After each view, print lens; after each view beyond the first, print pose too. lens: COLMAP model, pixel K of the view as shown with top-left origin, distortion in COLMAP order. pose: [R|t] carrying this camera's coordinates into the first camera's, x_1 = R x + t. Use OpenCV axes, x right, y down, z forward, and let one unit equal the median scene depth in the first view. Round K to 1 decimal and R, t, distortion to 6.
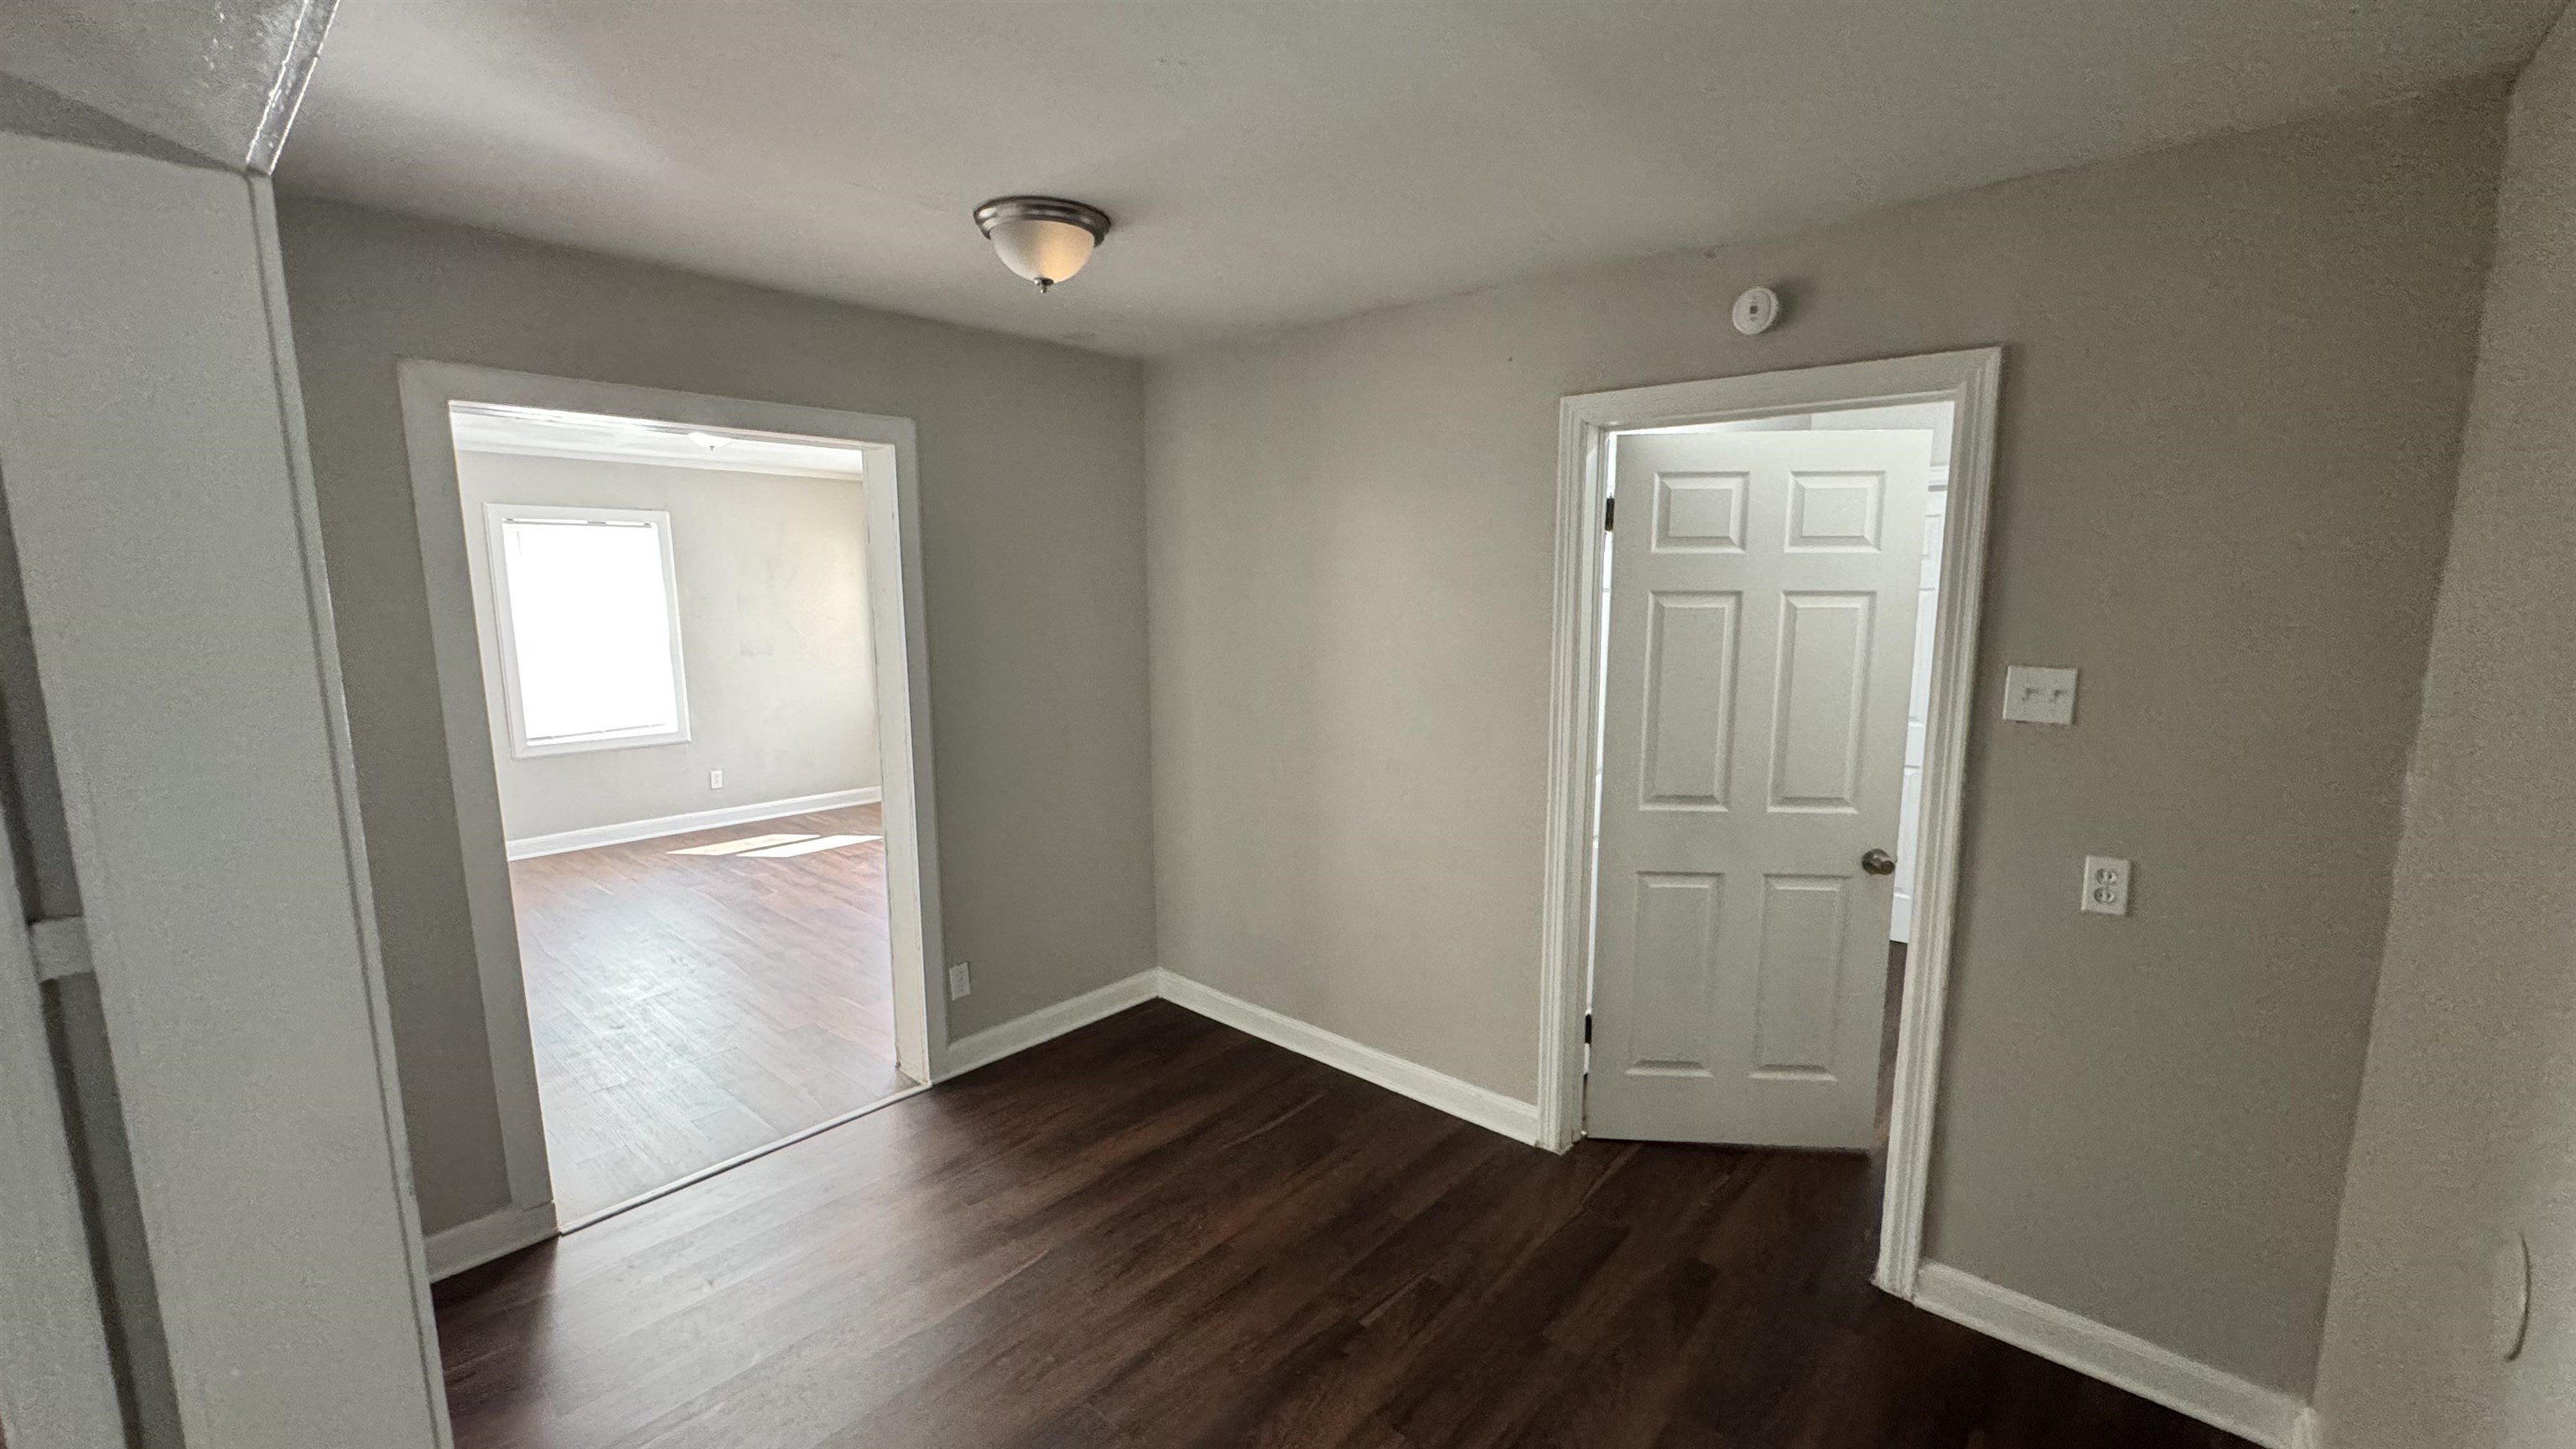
lens RADIAL K [[1028.7, 0, 1289.0], [0, 1028.7, 730.8], [0, 0, 1]] dist [-0.000618, -0.000162]
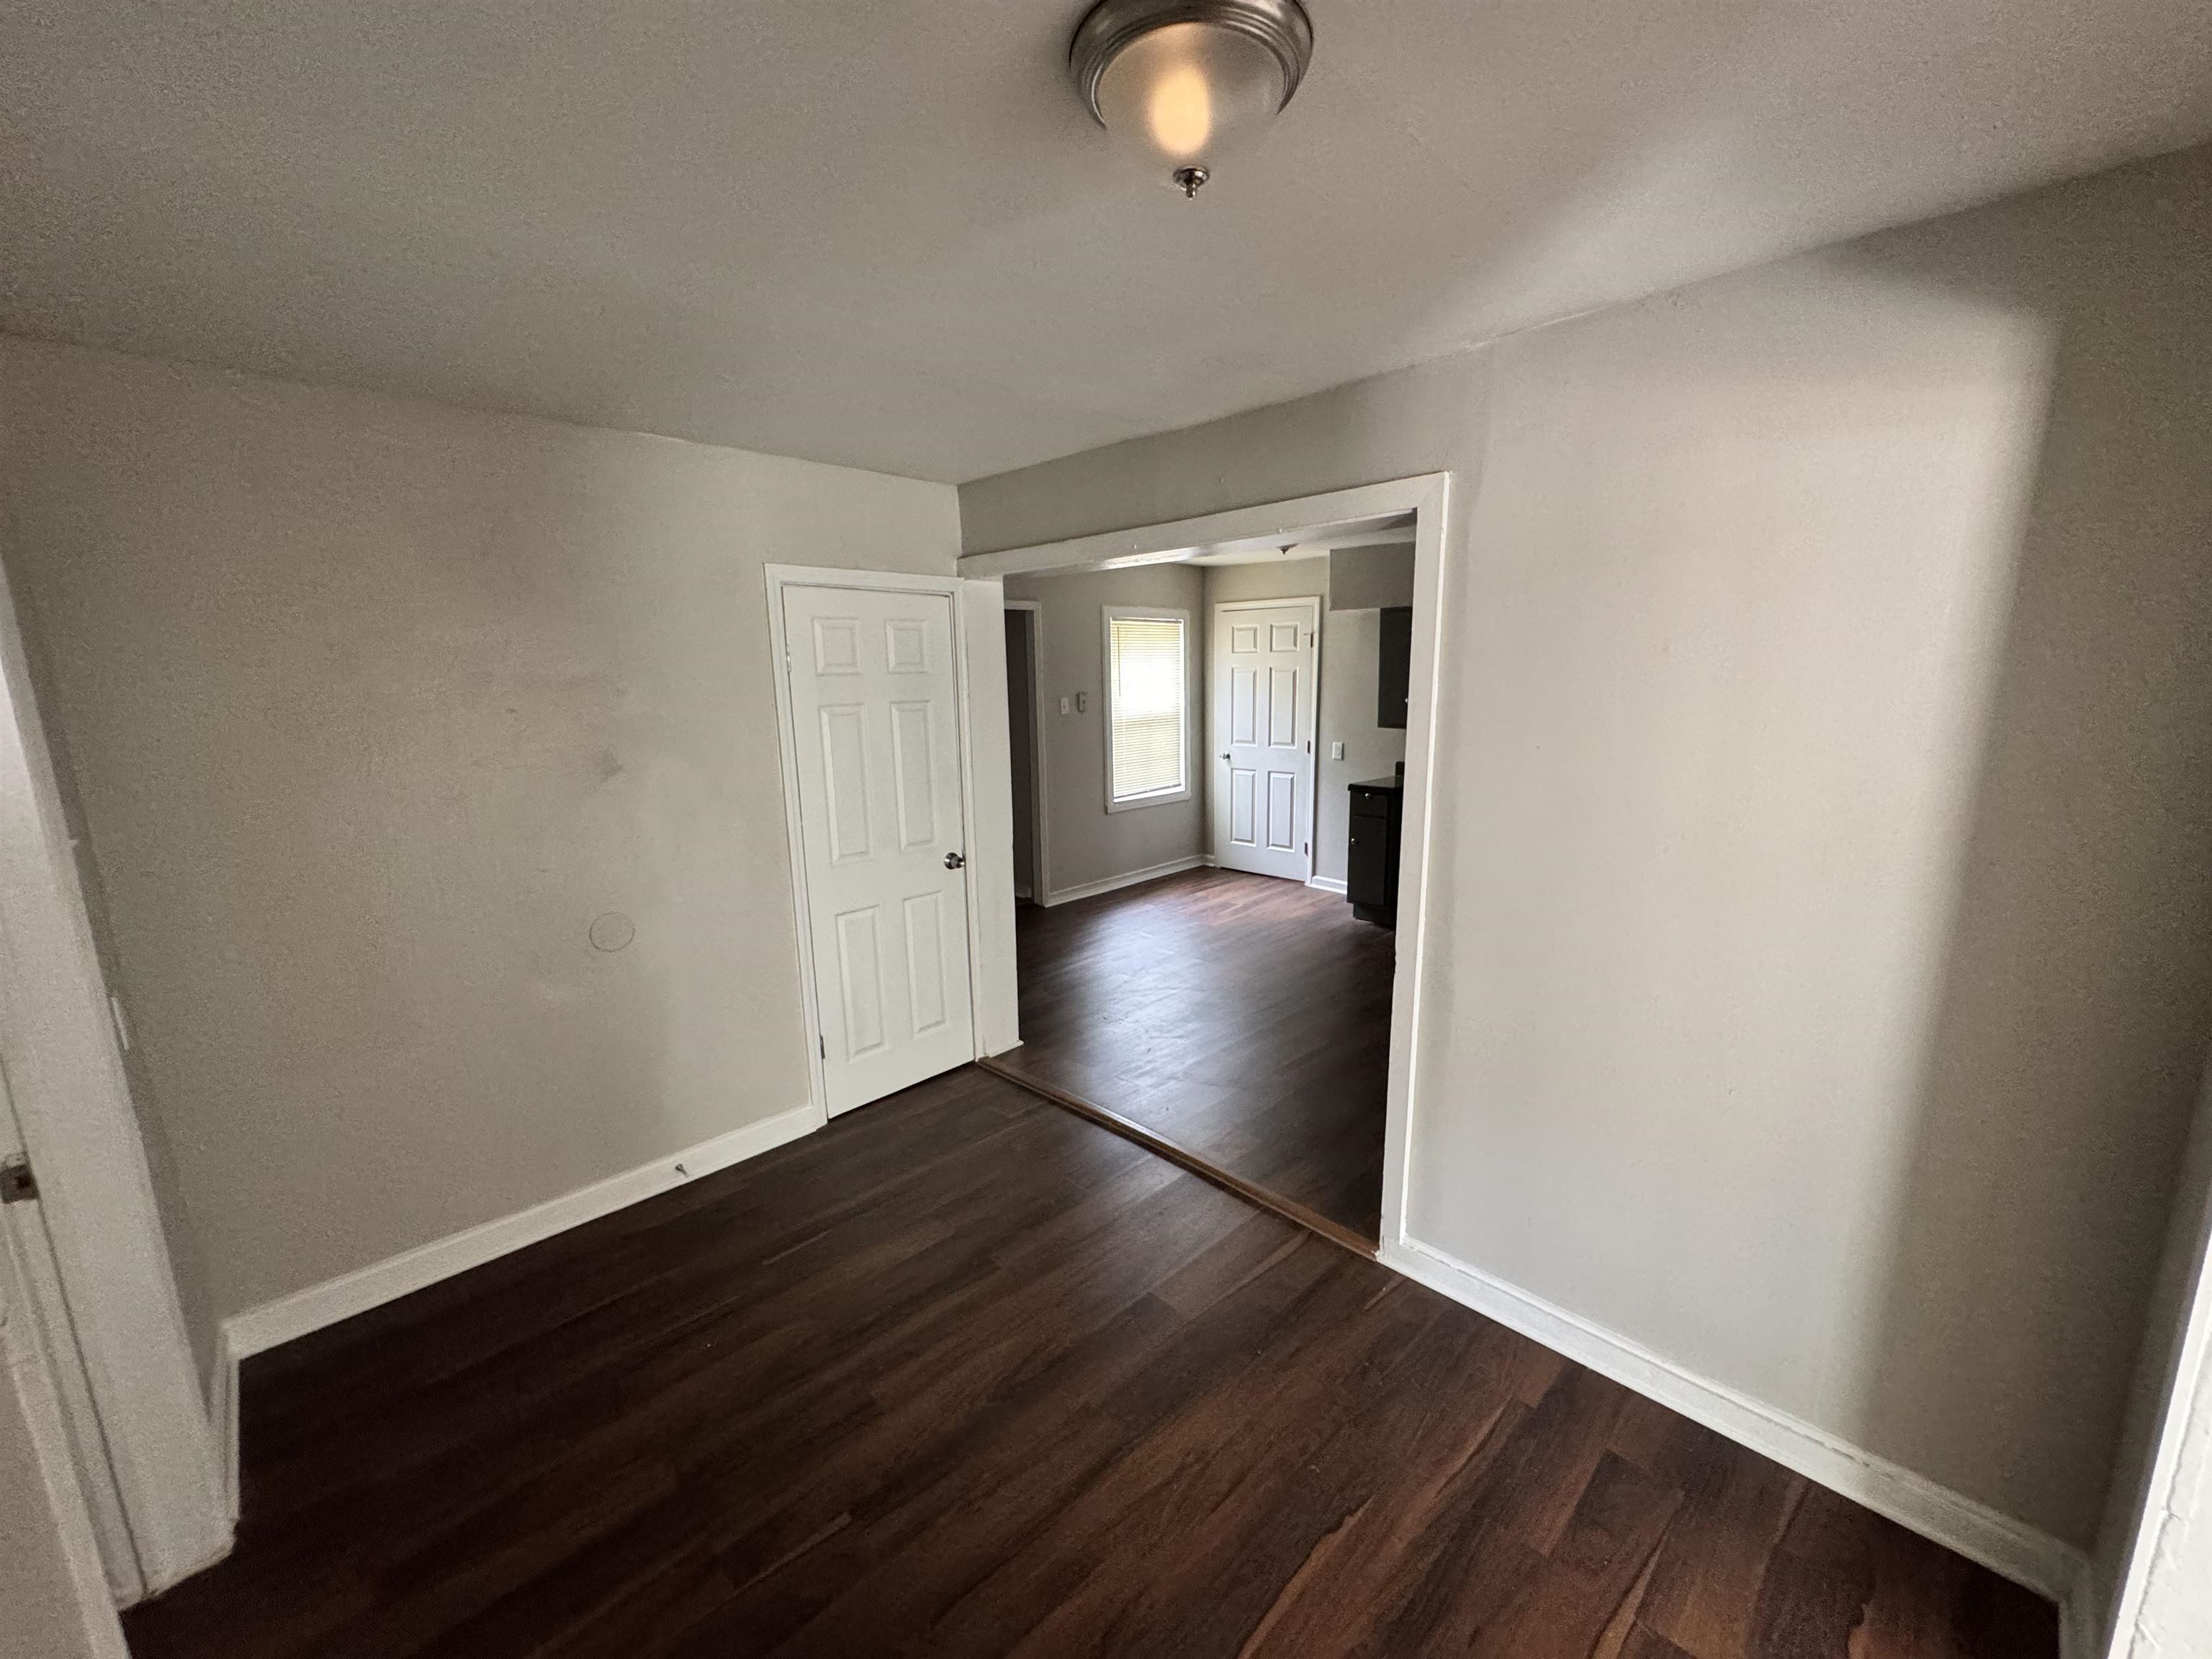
lens RADIAL K [[881.9, 0, 1106.0], [0, 881.9, 829.5], [0, 0, 1]] dist [0.000897, 0.000080]
pose [[-0.996788, 0.001129, 0.080074, -0.218866], [0.027448, 0.944150, 0.328372, -0.256017], [-0.075231, 0.329515, -0.941148, 1.518420]]
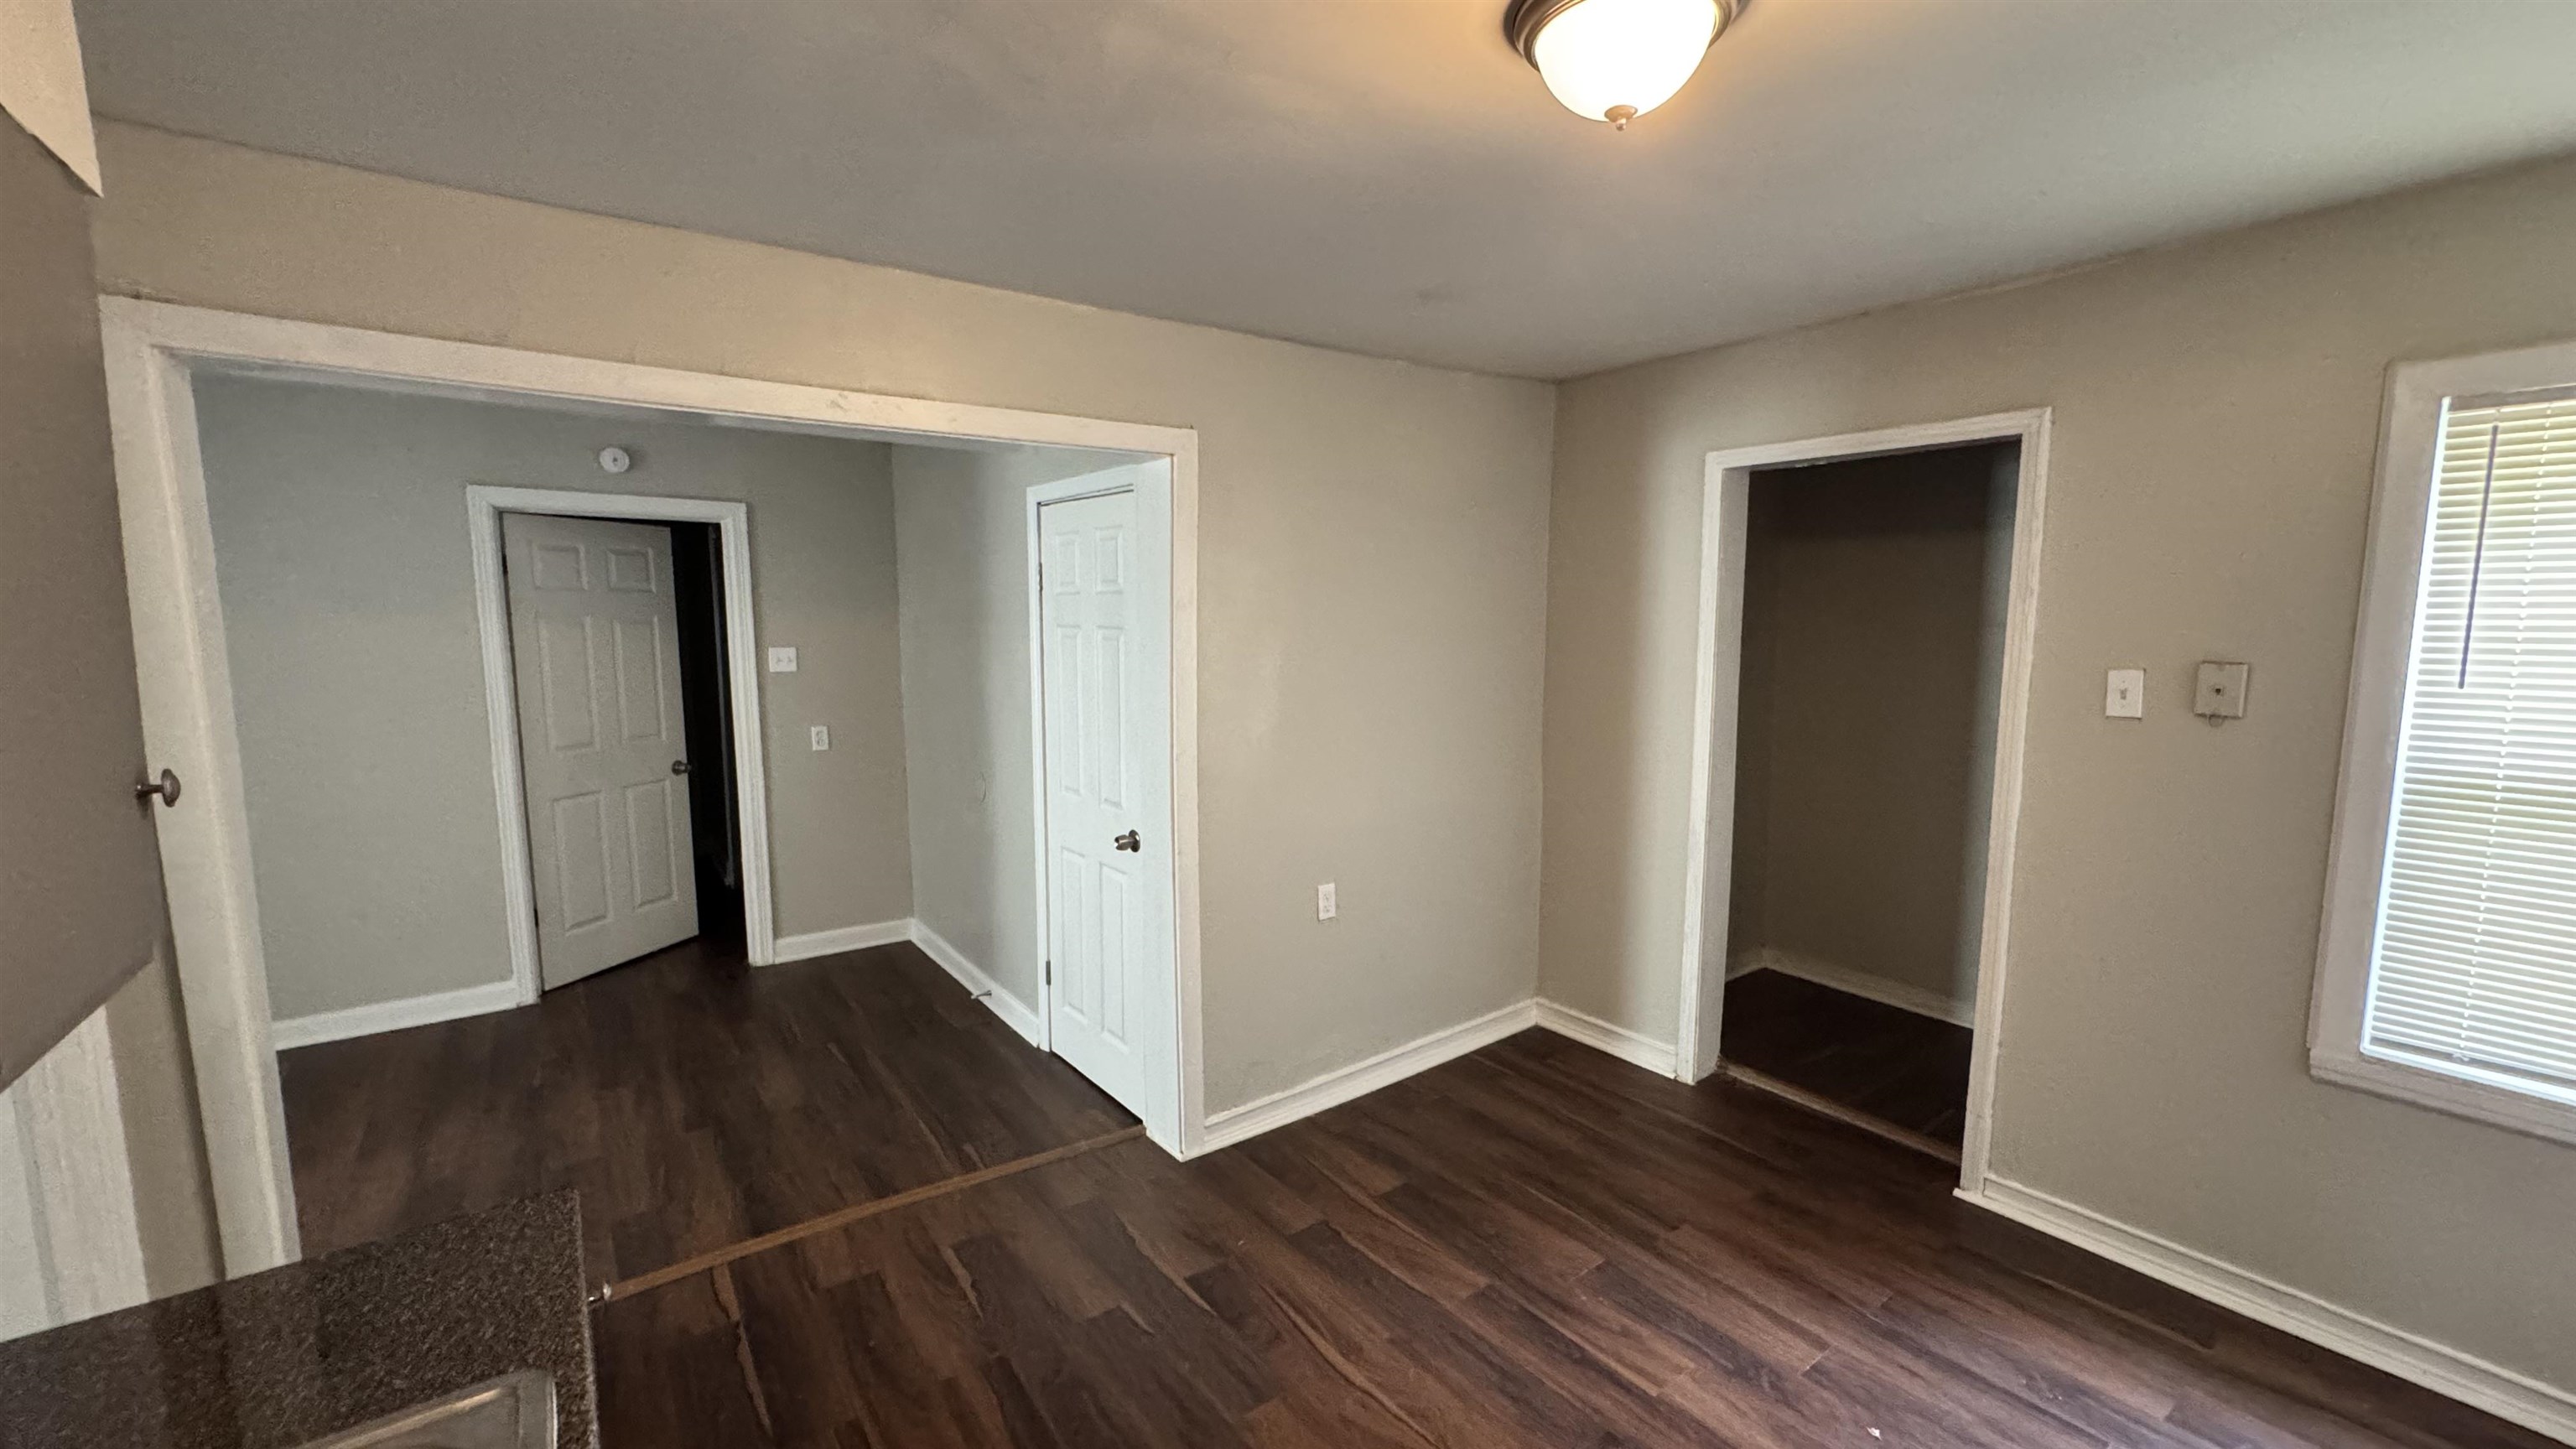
lens RADIAL K [[1028.7, 0, 1289.0], [0, 1028.7, 730.8], [0, 0, 1]] dist [-0.000618, -0.000162]
pose [[0.212948, -0.111786, 0.970648, -1.120401], [0.145155, 0.986029, 0.081712, 0.087412], [-0.966221, 0.123494, 0.226199, -0.506232]]
